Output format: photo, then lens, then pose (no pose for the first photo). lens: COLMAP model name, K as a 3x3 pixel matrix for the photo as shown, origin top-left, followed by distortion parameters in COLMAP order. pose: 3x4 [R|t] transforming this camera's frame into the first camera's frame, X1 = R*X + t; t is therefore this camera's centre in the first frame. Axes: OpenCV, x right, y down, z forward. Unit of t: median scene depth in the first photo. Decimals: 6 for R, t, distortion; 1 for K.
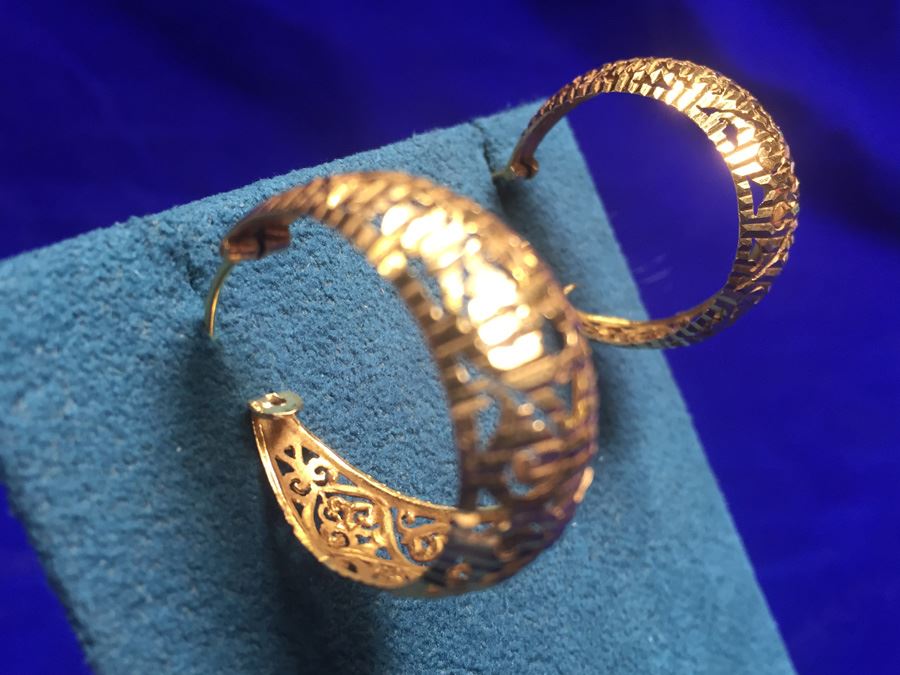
lens RADIAL K [[996.0, 0, 449.3], [0, 996.0, 336.4], [0, 0, 1]] dist [0.027854, 0.000000]
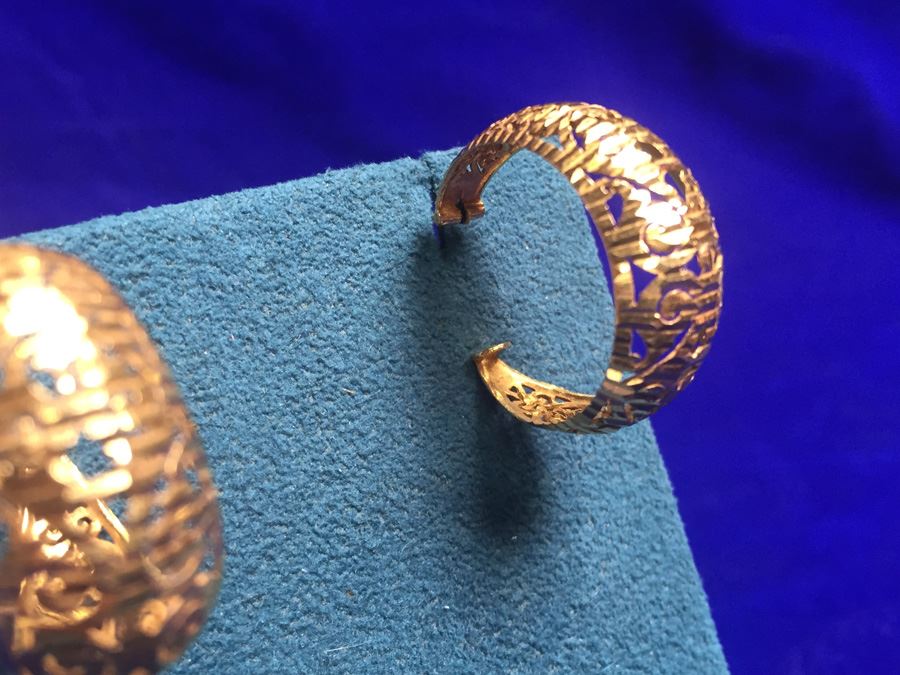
lens RADIAL K [[996.0, 0, 455.3], [0, 996.0, 329.1], [0, 0, 1]] dist [0.027854, 0.000000]
pose [[0.940883, 0.125139, -0.314768, 0.433075], [-0.113989, 0.992032, 0.053665, -0.128398], [0.318975, -0.014612, 0.947650, 0.153434]]
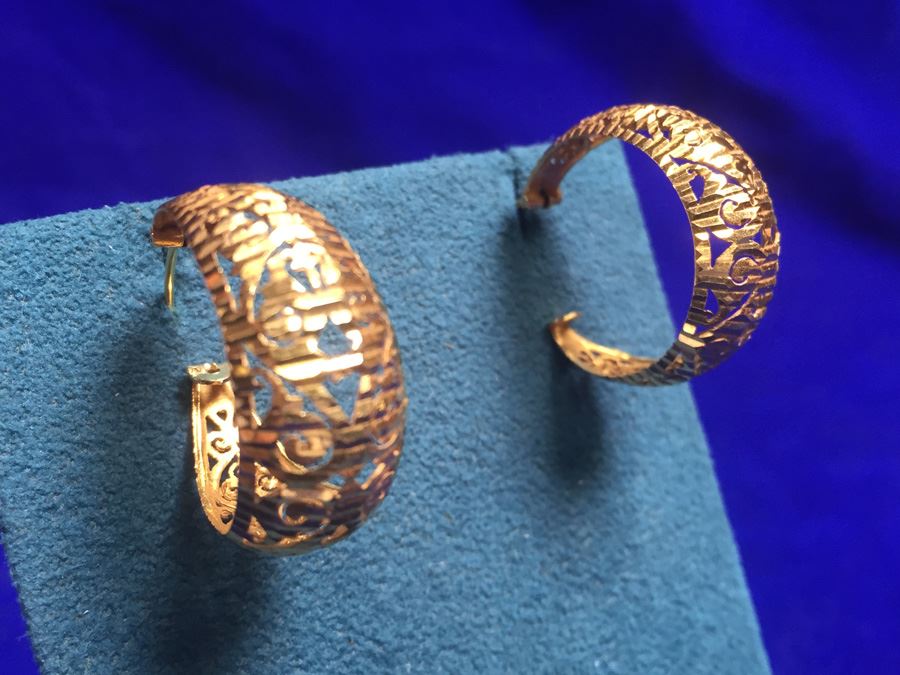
lens RADIAL K [[996.0, 0, 451.4], [0, 996.0, 338.0], [0, 0, 1]] dist [0.027854, 0.000000]
pose [[0.948942, 0.143431, -0.280957, 0.352036], [-0.145769, 0.989237, 0.012674, -0.023978], [0.279751, 0.028928, 0.959637, -0.048012]]
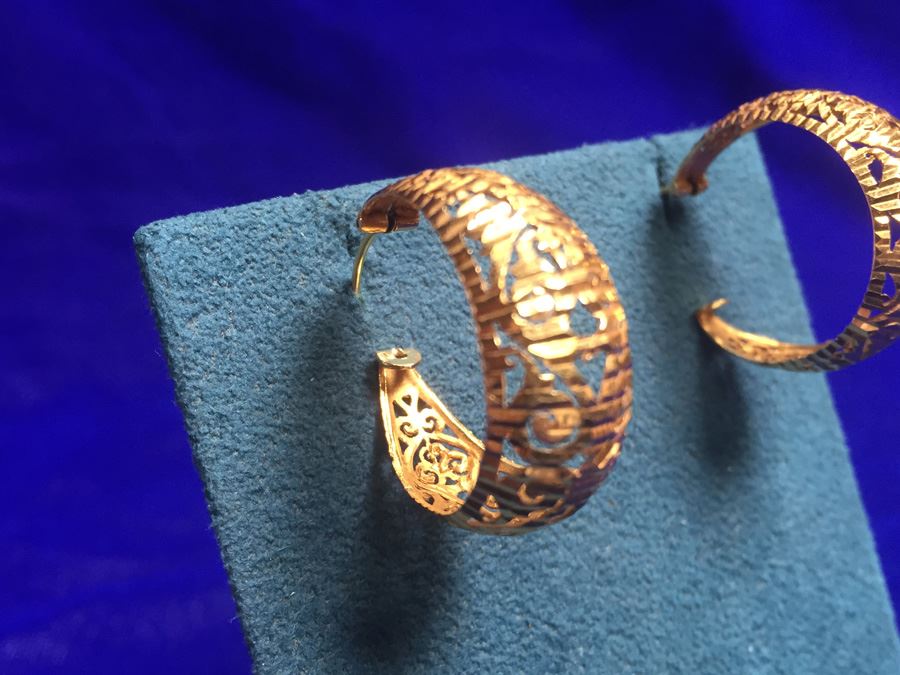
lens RADIAL K [[996.0, 0, 444.5], [0, 996.0, 336.6], [0, 0, 1]] dist [0.027854, 0.000000]
pose [[0.947458, 0.137933, -0.288614, 0.182063], [-0.140433, 0.990016, 0.012132, 0.017442], [0.287406, 0.029037, 0.957369, -0.106513]]
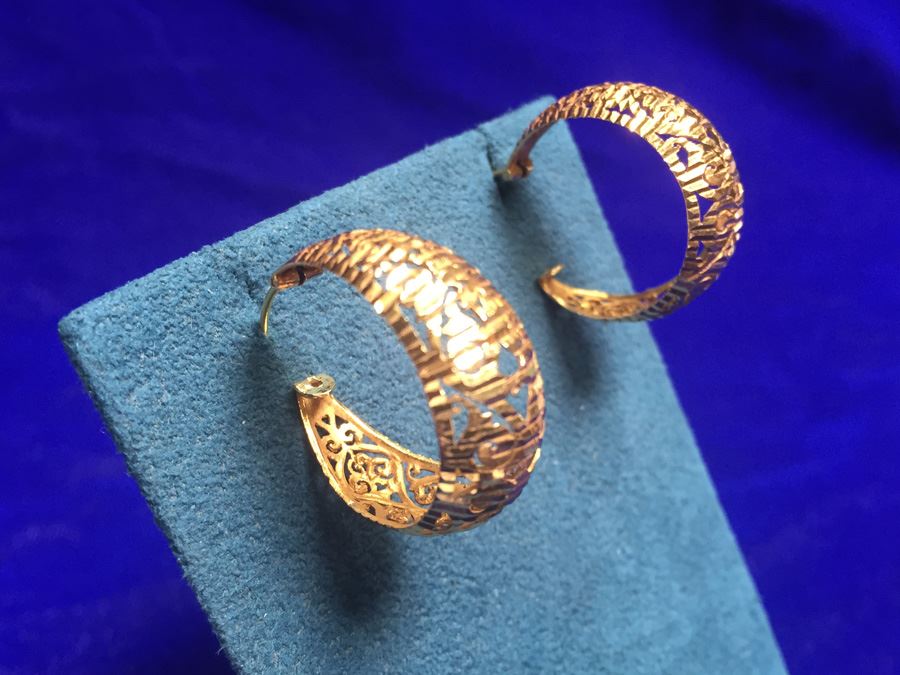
lens RADIAL K [[996.0, 0, 454.8], [0, 996.0, 337.2], [0, 0, 1]] dist [0.027854, 0.000000]
pose [[0.999212, 0.005774, -0.039269, 0.052553], [-0.001259, 0.993475, 0.114041, -0.121772], [0.039671, -0.113902, 0.992700, -0.247489]]
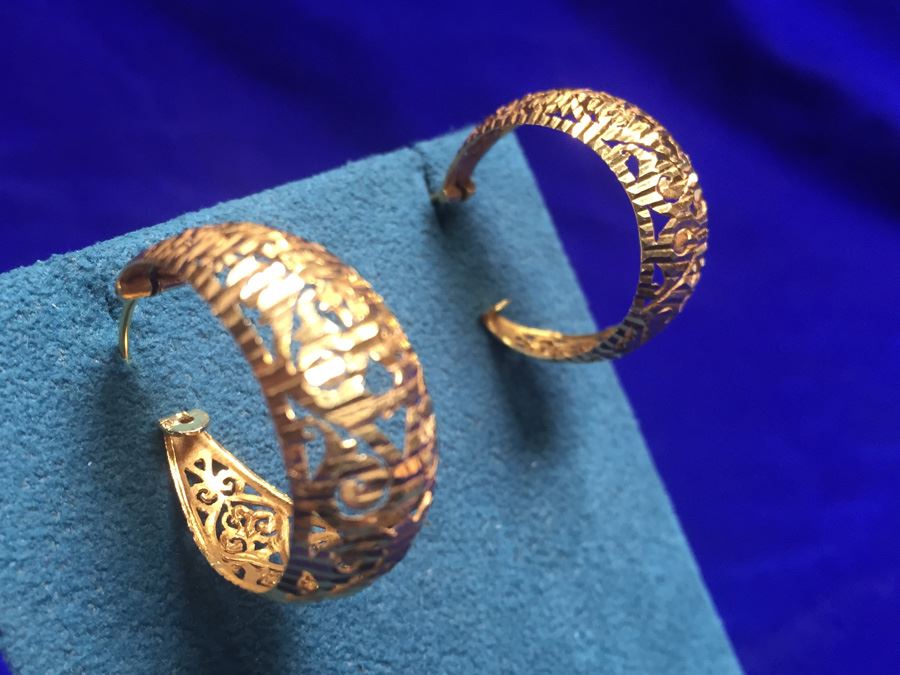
lens RADIAL K [[996.0, 0, 452.9], [0, 996.0, 337.9], [0, 0, 1]] dist [0.027854, 0.000000]
pose [[0.997532, 0.006629, -0.069897, 0.167032], [-0.004870, 0.999668, 0.025309, -0.045839], [0.070041, -0.024906, 0.997233, -0.070133]]
